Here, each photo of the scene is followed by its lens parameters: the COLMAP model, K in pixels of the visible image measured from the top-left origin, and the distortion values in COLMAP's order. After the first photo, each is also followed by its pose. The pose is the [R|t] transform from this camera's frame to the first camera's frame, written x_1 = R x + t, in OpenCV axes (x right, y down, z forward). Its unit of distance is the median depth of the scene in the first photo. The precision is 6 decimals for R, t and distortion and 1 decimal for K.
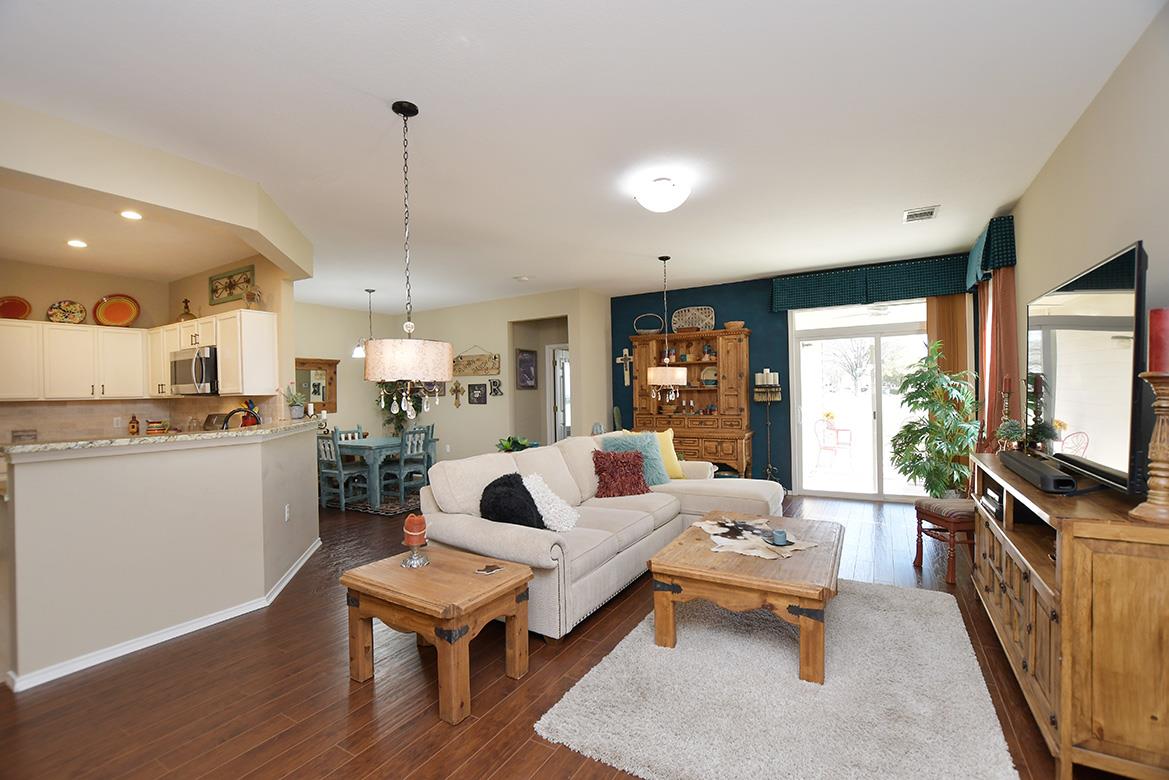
lens RADIAL K [[512.4, 0, 567.8], [0, 512.4, 397.6], [0, 0, 1]] dist [-0.030498, 0.003444]
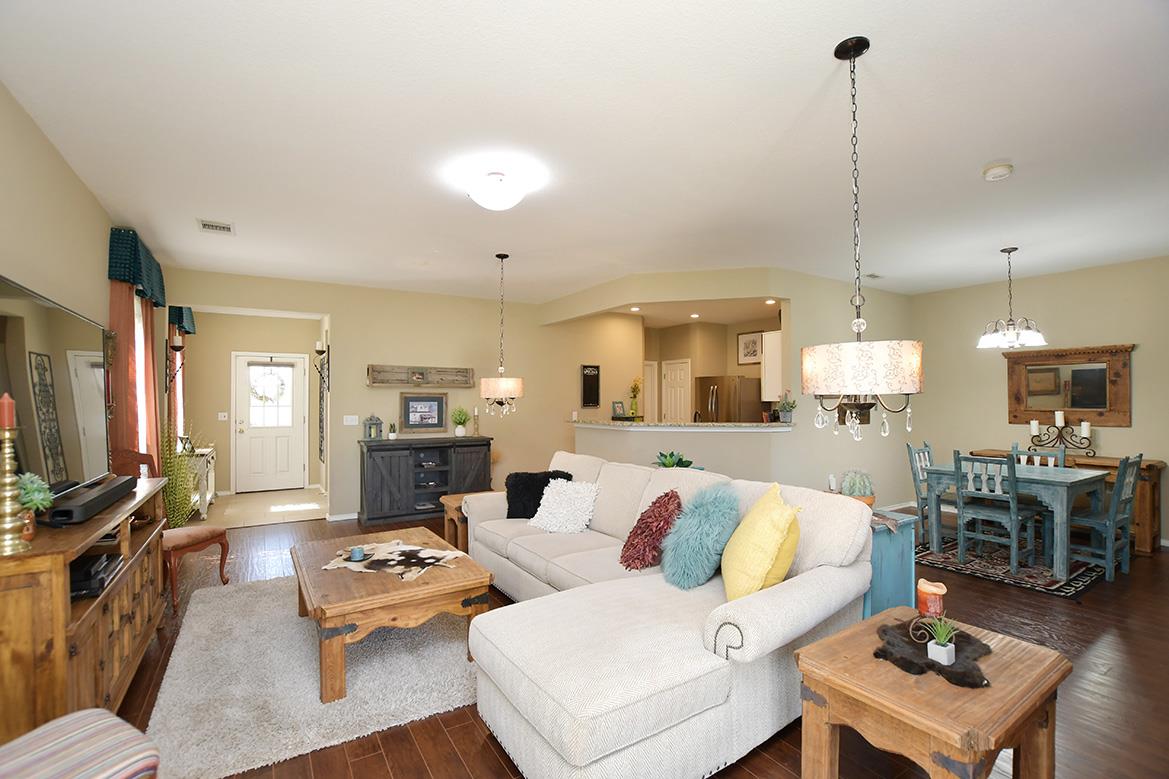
lens RADIAL K [[512.4, 0, 581.6], [0, 512.4, 394.2], [0, 0, 1]] dist [-0.030498, 0.003444]
pose [[-0.438286, 0.010046, -0.898780, 0.497187], [0.001071, 0.999943, 0.010655, -0.023740], [0.898835, 0.003707, -0.438271, 0.813258]]
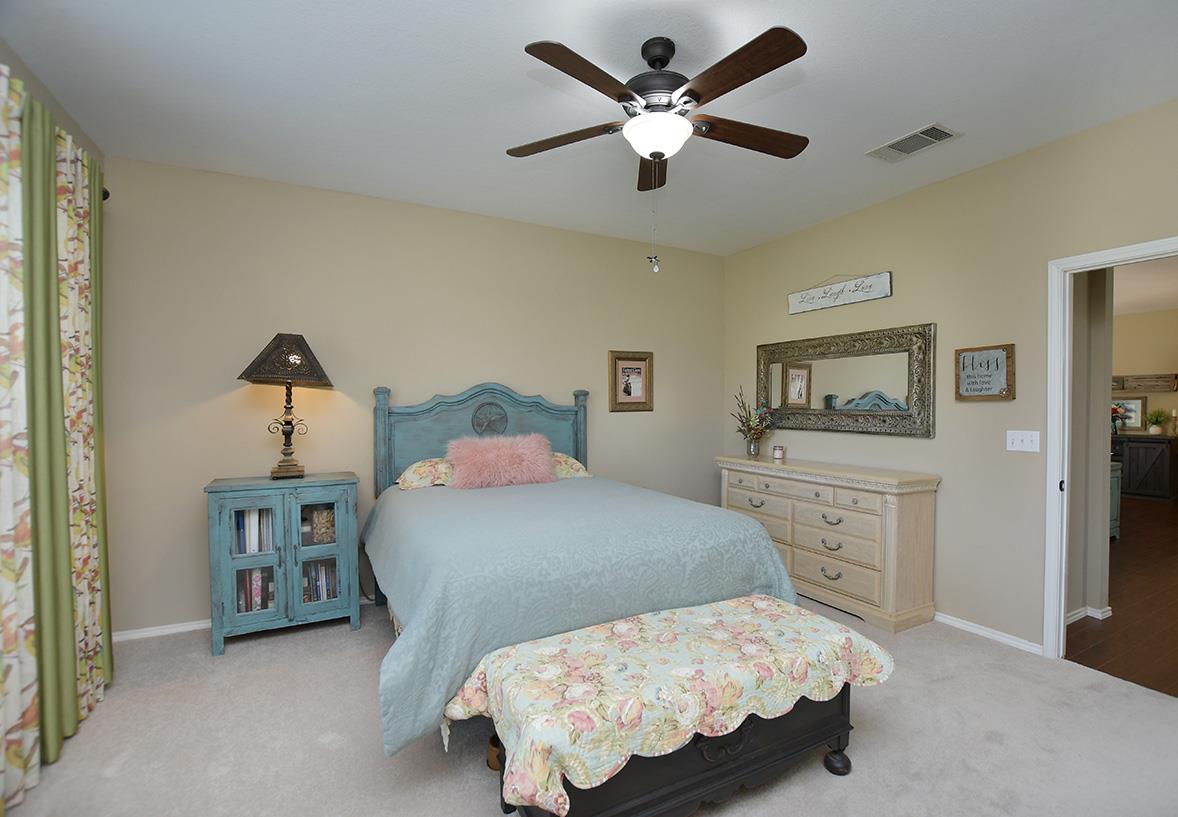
lens RADIAL K [[556.4, 0, 588.7], [0, 556.4, 413.7], [0, 0, 1]] dist [-0.001382, -0.000058]
pose [[-0.866275, 0.008855, 0.499489, 0.199950], [0.021476, 0.999579, 0.019527, -0.028629], [-0.499105, 0.027643, -0.866100, 1.861958]]
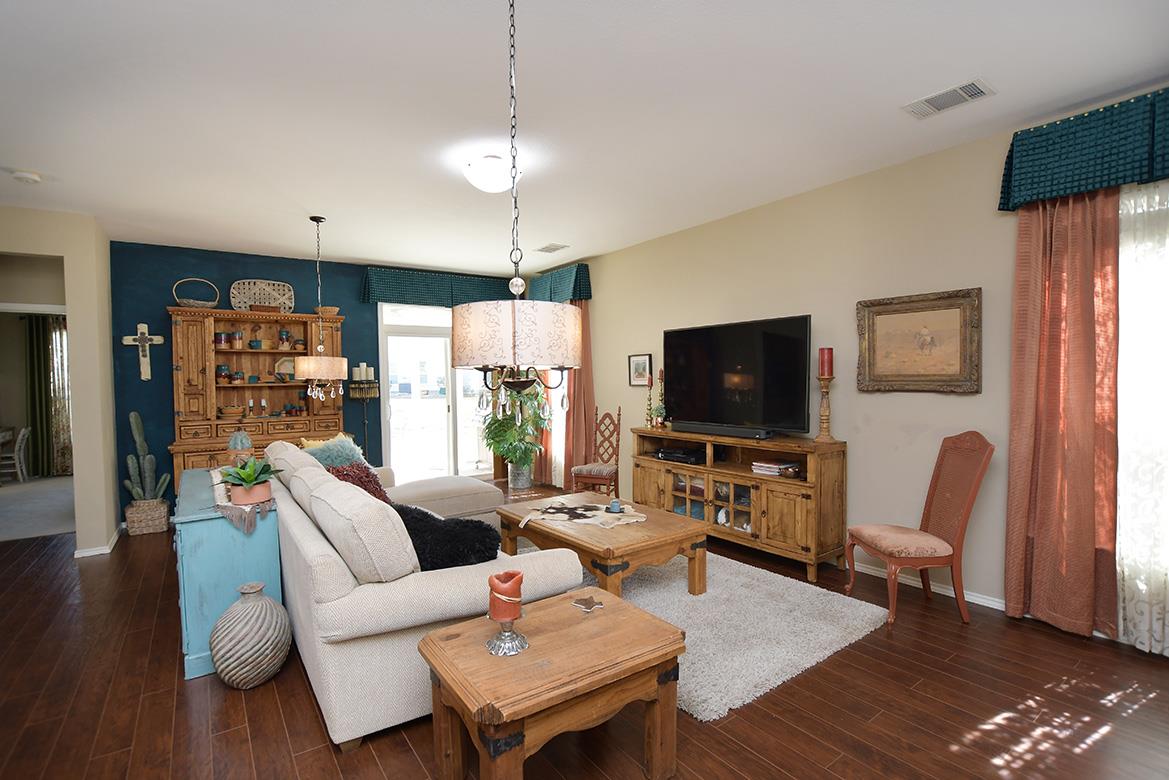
lens RADIAL K [[543.0, 0, 585.0], [0, 543.0, 393.6], [0, 0, 1]] dist [-0.027265, 0.003760]
pose [[0.390543, -0.013345, 0.920488, -0.351467], [0.016599, 0.999834, 0.007452, -0.001556], [-0.920435, 0.012368, 0.390700, 0.247474]]
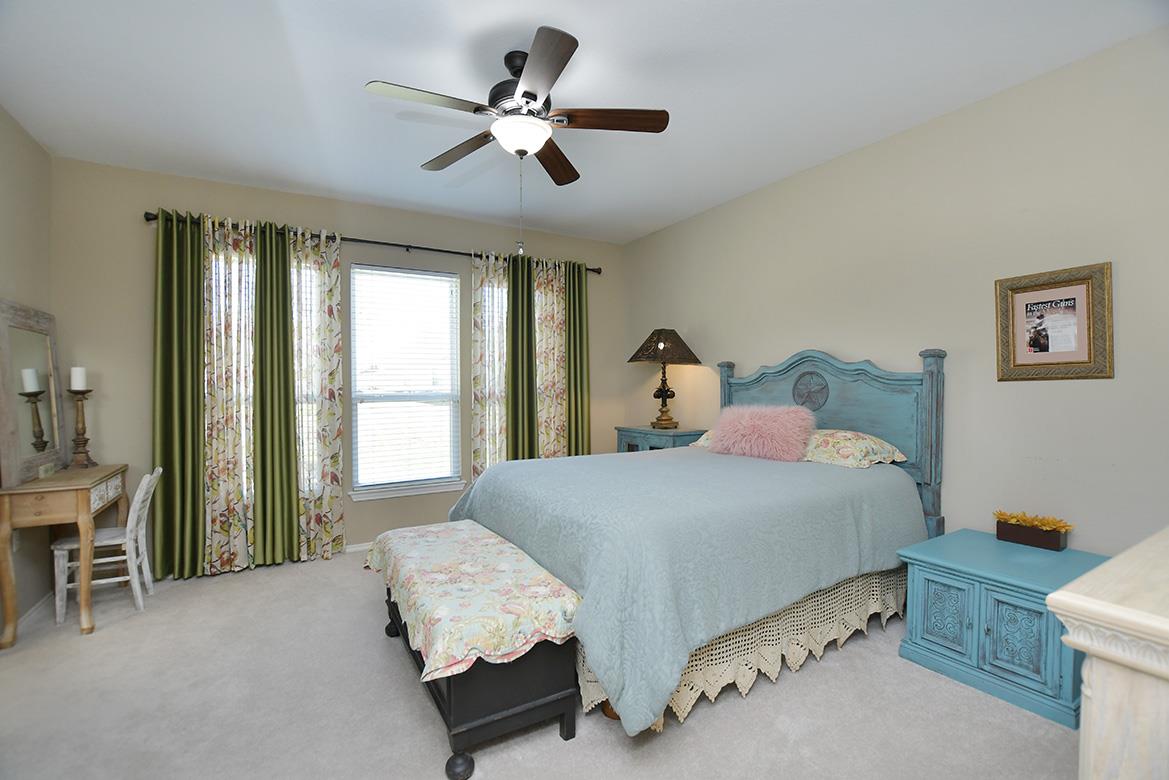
lens RADIAL K [[512.4, 0, 583.6], [0, 512.4, 392.8], [0, 0, 1]] dist [-0.030498, 0.003444]
pose [[0.465504, 0.009401, 0.884996, 0.017125], [0.006377, 0.999882, -0.013976, -0.000947], [-0.885023, 0.012150, 0.465389, 1.275445]]
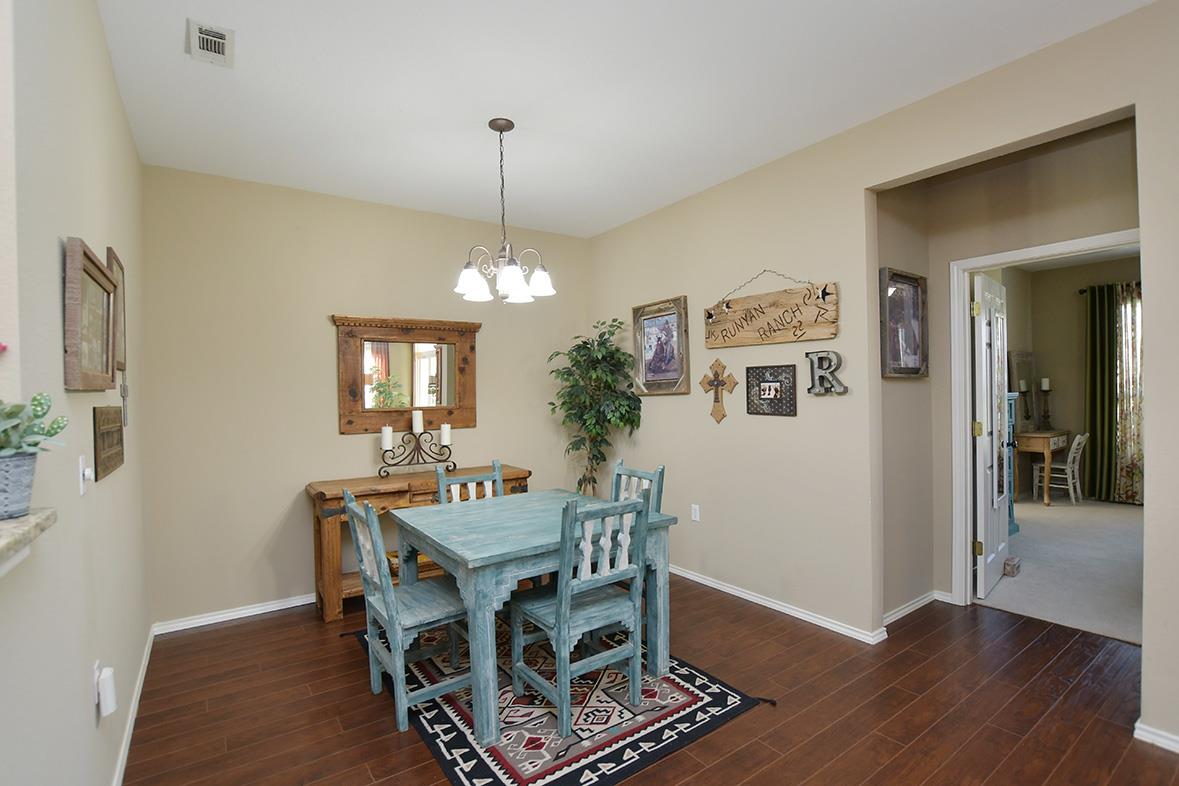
lens RADIAL K [[548.4, 0, 585.5], [0, 548.4, 399.6], [0, 0, 1]] dist [-0.017806, 0.000263]
pose [[0.919494, 0.006019, -0.393057, -0.173062], [-0.001275, 0.999923, 0.012328, -0.006280], [0.393101, -0.010834, 0.919431, 0.671393]]
